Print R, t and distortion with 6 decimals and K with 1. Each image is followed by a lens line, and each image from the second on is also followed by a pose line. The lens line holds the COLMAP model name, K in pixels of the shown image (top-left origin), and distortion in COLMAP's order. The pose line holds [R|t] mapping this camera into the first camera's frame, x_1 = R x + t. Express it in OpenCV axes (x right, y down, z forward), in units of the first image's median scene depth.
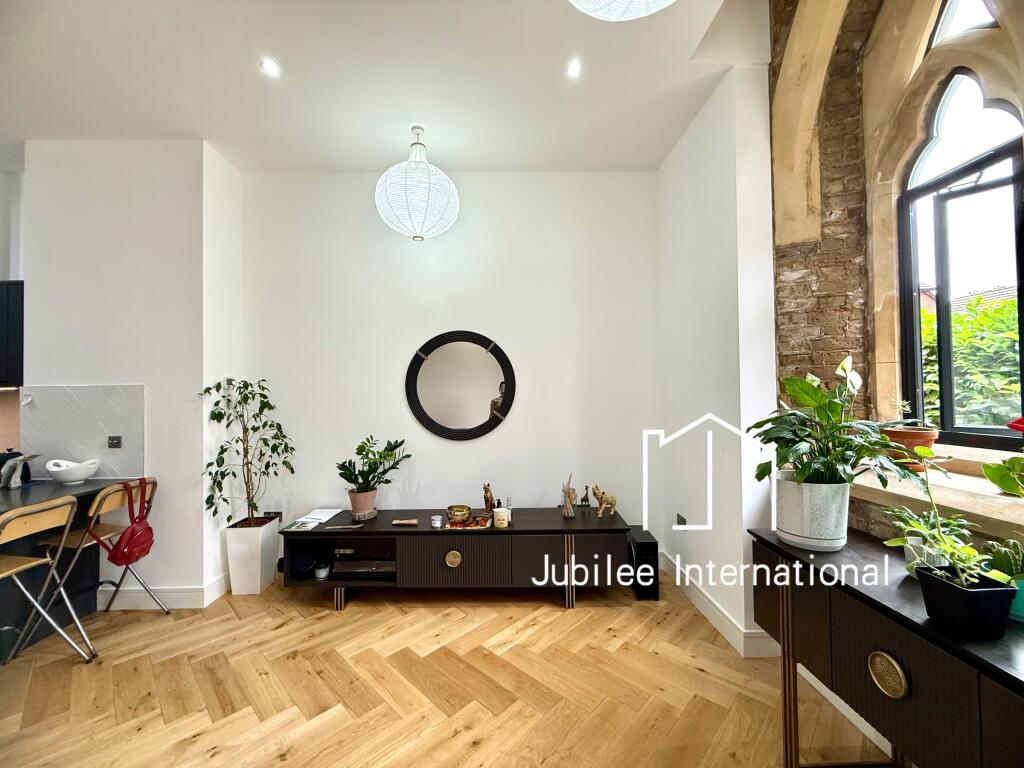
lens RADIAL K [[404.5, 0, 509.3], [0, 404.5, 384.1], [0, 0, 1]] dist [-0.001060, 0.000363]
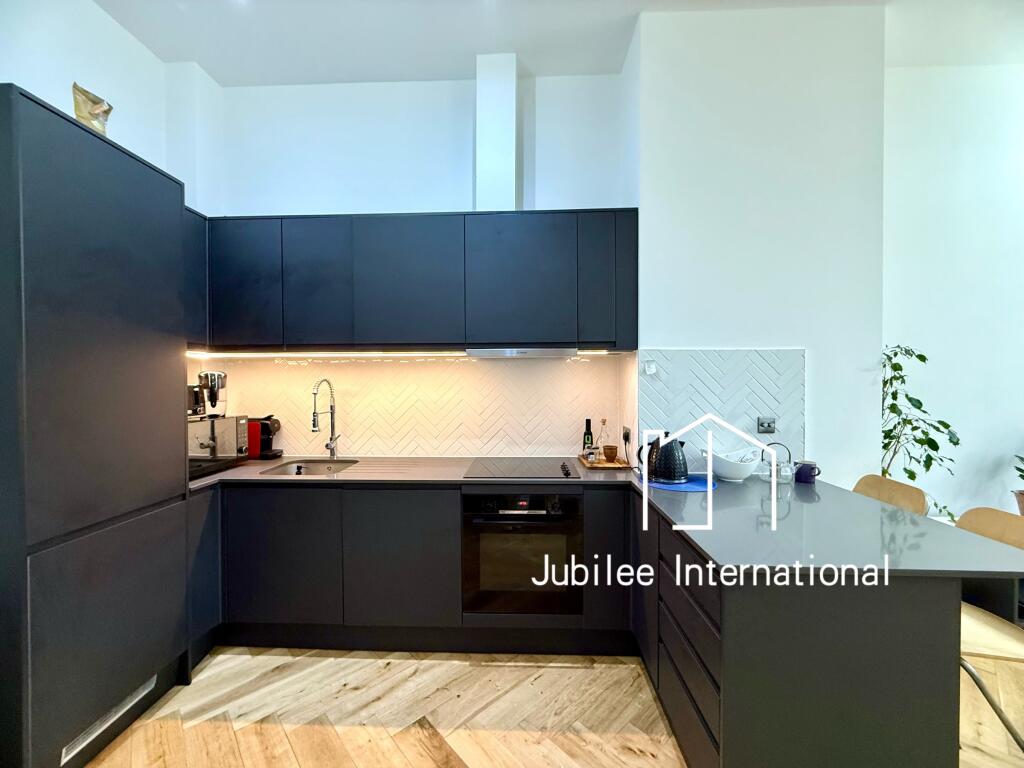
lens RADIAL K [[404.5, 0, 509.3], [0, 404.5, 384.1], [0, 0, 1]] dist [-0.001060, 0.000363]
pose [[0.998710, 0.011039, -0.049558, -1.470723], [-0.009601, 0.999528, 0.029174, 0.049365], [0.049857, -0.028661, 0.998345, 0.227041]]
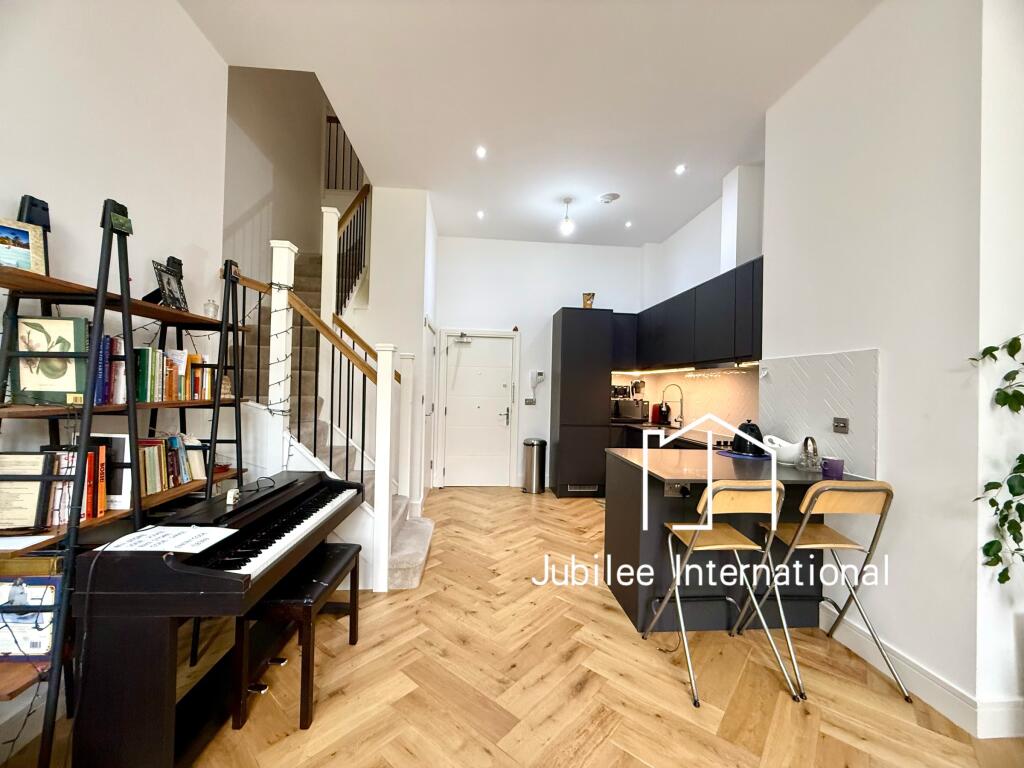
lens RADIAL K [[404.5, 0, 509.3], [0, 404.5, 384.1], [0, 0, 1]] dist [-0.001060, 0.000363]
pose [[0.053751, 0.007152, -0.998529, -0.236856], [-0.000759, 0.999974, 0.007122, 0.059670], [0.998554, 0.000375, 0.053755, 0.326075]]
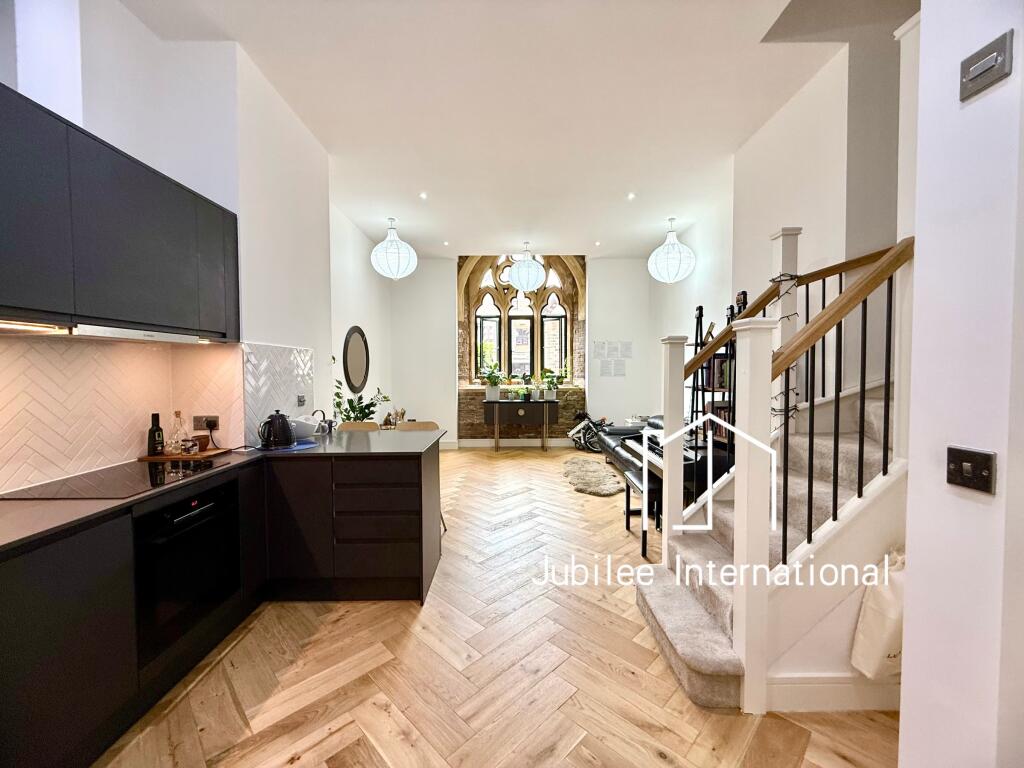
lens RADIAL K [[409.1, 0, 509.0], [0, 409.1, 366.3], [0, 0, 1]] dist [-0.000392, 0.000083]
pose [[0.015209, 0.016549, 0.999747, -2.138434], [-0.008280, 0.999831, -0.016425, 0.065216], [-0.999850, -0.008028, 0.015343, 0.417653]]
